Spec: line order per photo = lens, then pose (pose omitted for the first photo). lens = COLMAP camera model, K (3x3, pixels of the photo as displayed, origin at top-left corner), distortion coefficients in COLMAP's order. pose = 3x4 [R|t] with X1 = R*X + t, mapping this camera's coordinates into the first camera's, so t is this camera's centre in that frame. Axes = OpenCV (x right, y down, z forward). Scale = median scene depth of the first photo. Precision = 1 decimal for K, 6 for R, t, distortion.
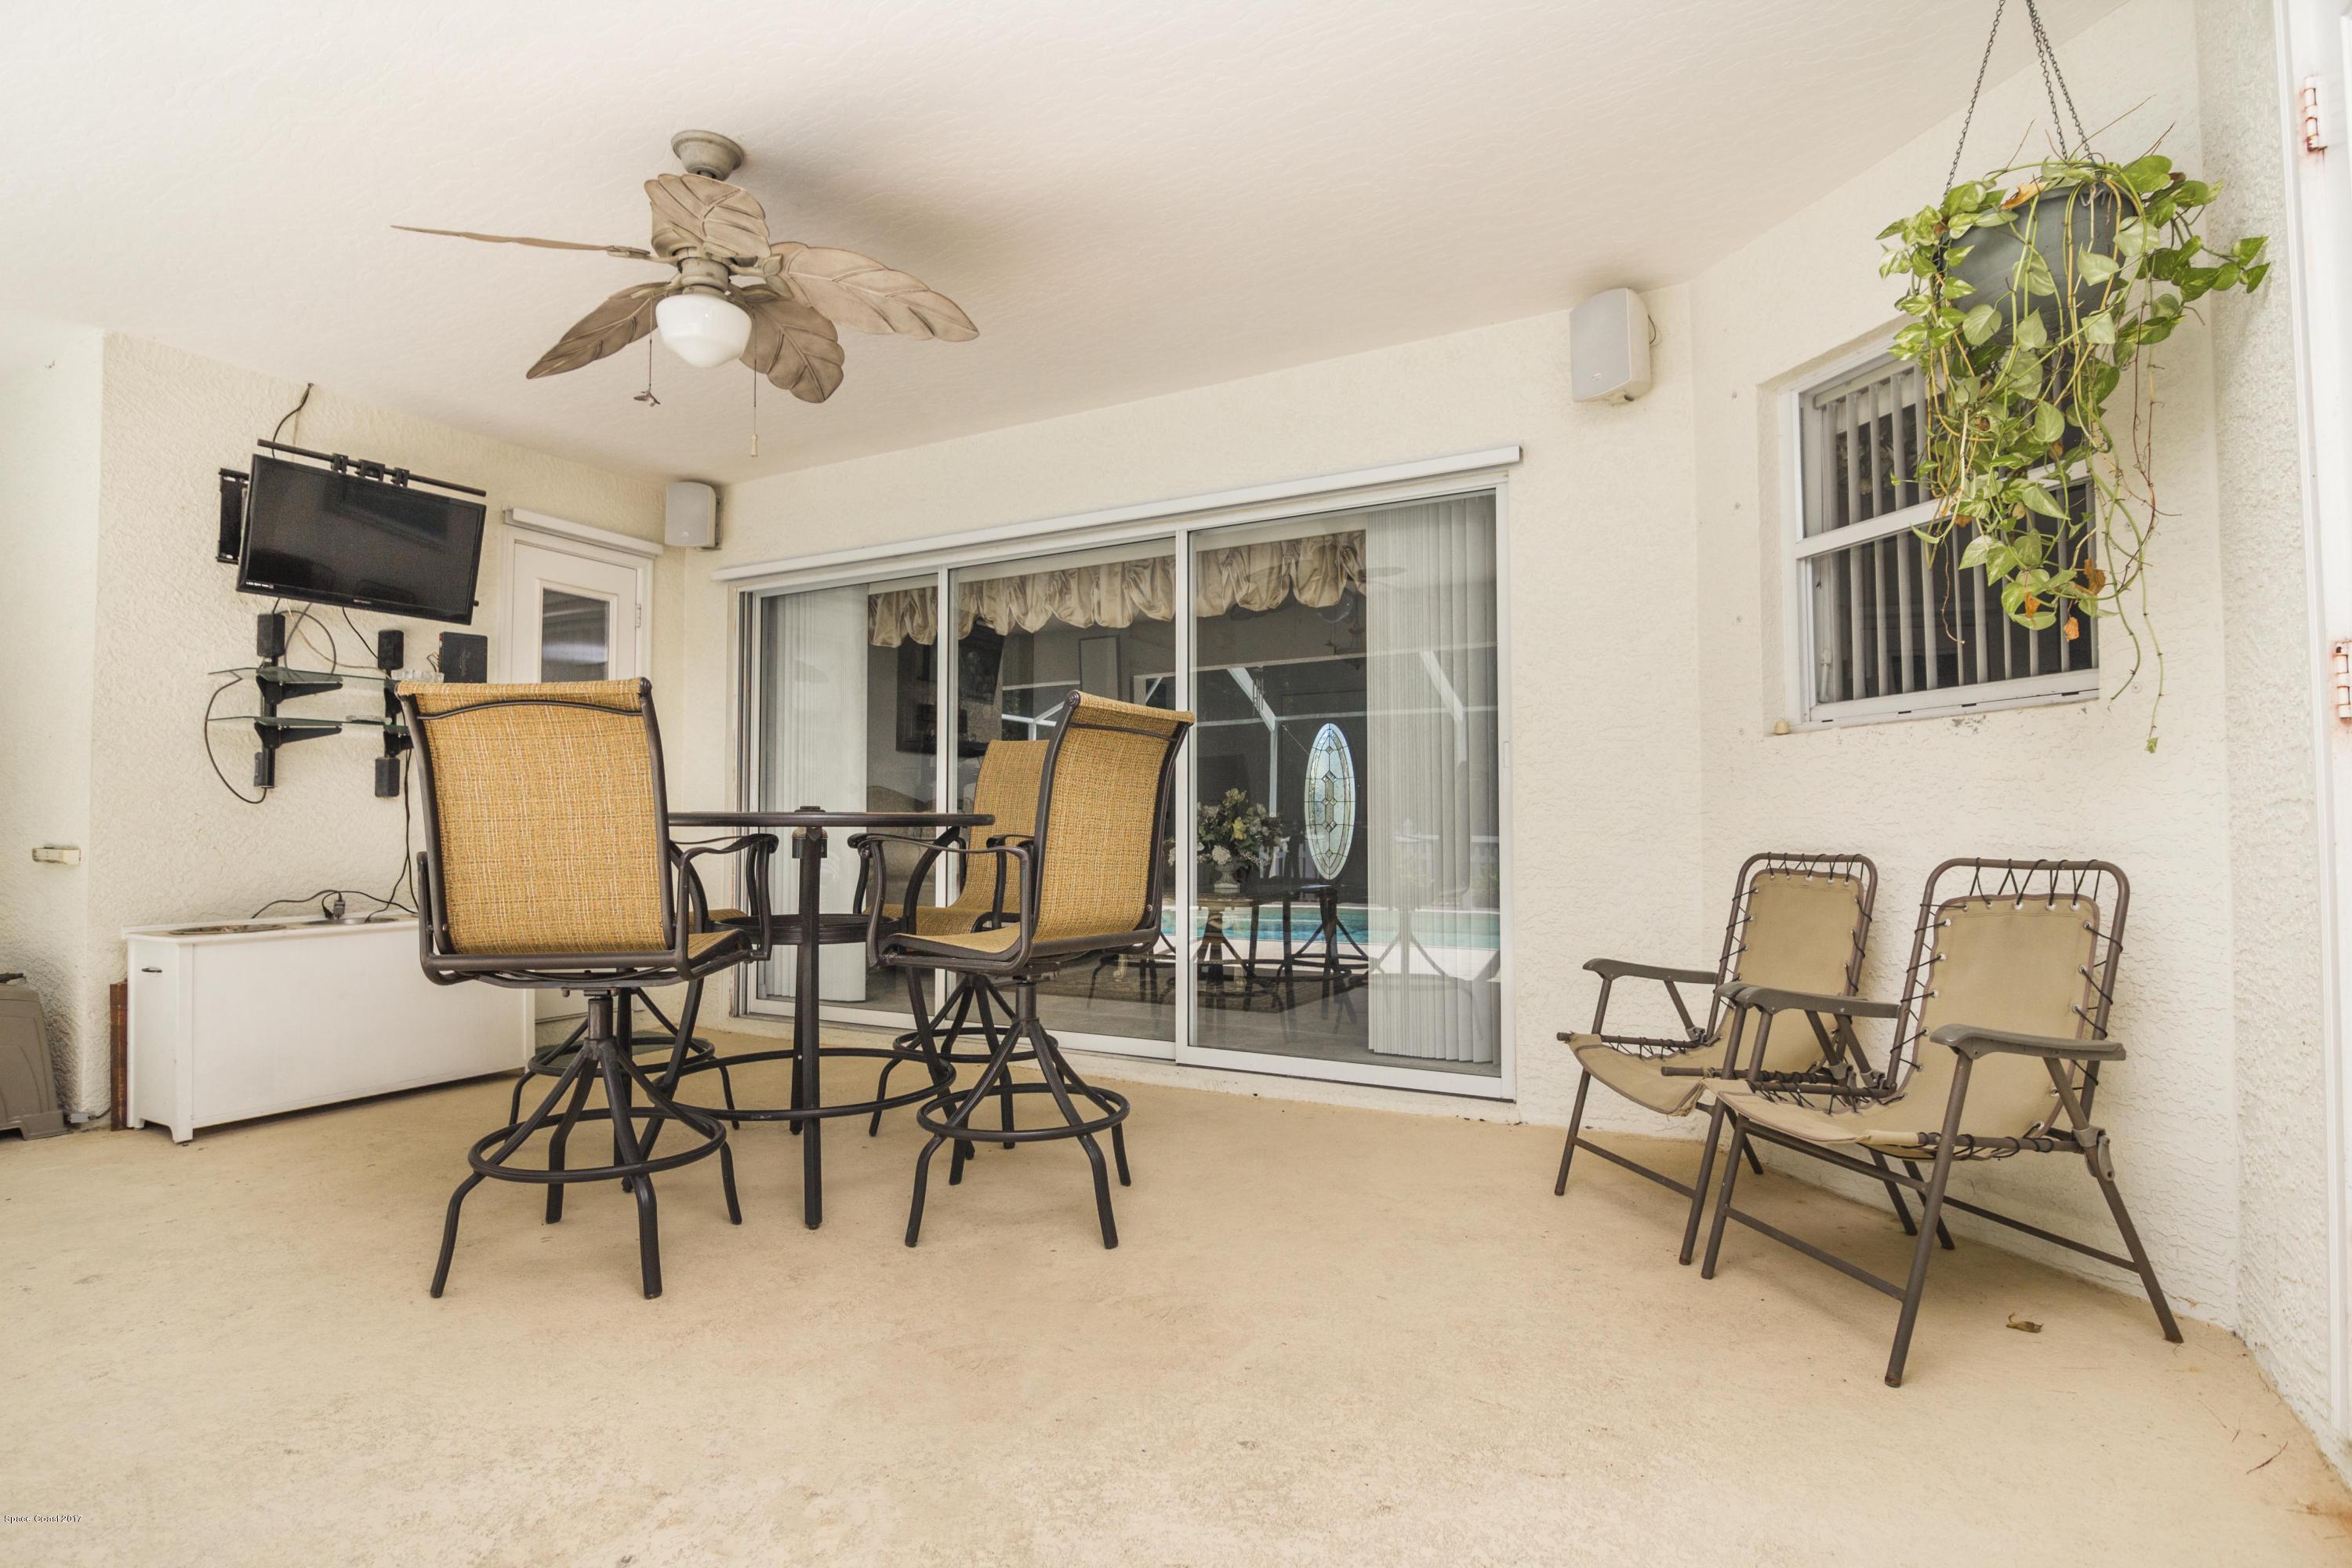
lens RADIAL K [[1209.5, 0, 1194.7], [0, 1209.5, 789.0], [0, 0, 1]] dist [-0.008726, -0.011159]
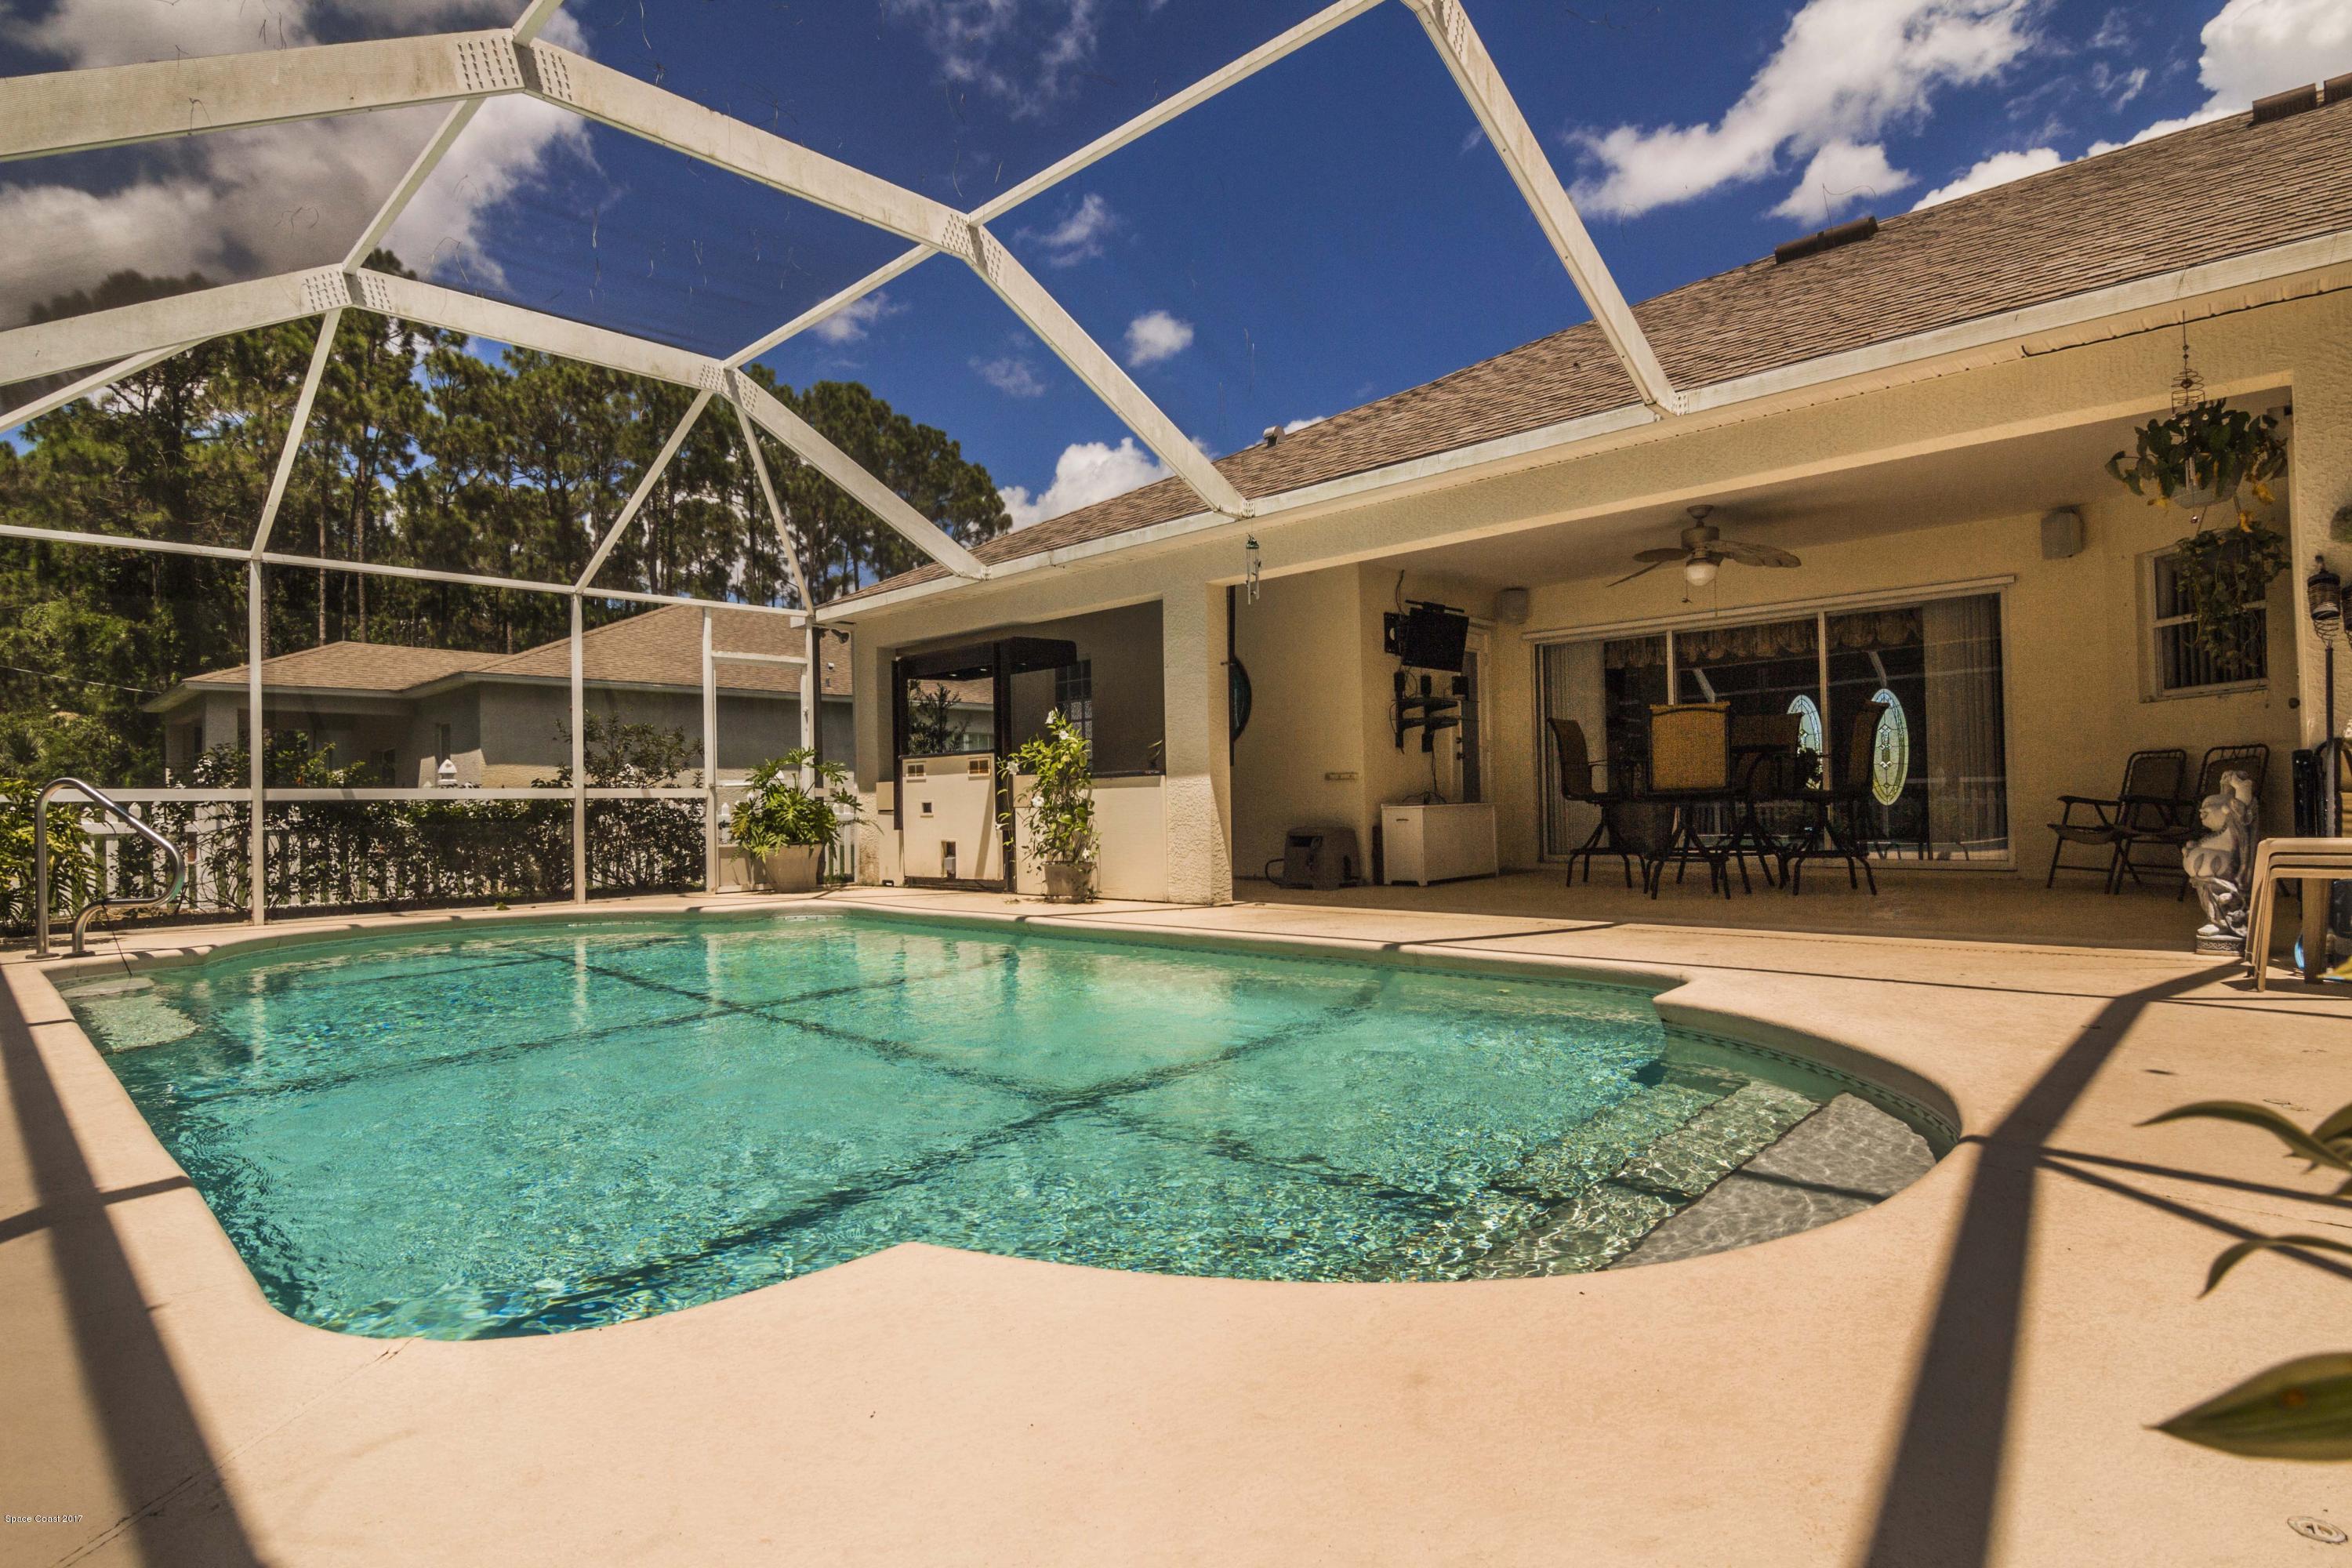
lens RADIAL K [[1209.5, 0, 1162.0], [0, 1209.5, 781.1], [0, 0, 1]] dist [-0.008726, -0.011159]
pose [[0.964212, -0.022009, -0.264216, -0.722373], [0.026018, 0.999593, 0.011681, 0.029841], [0.263851, -0.018137, 0.964393, -1.682093]]
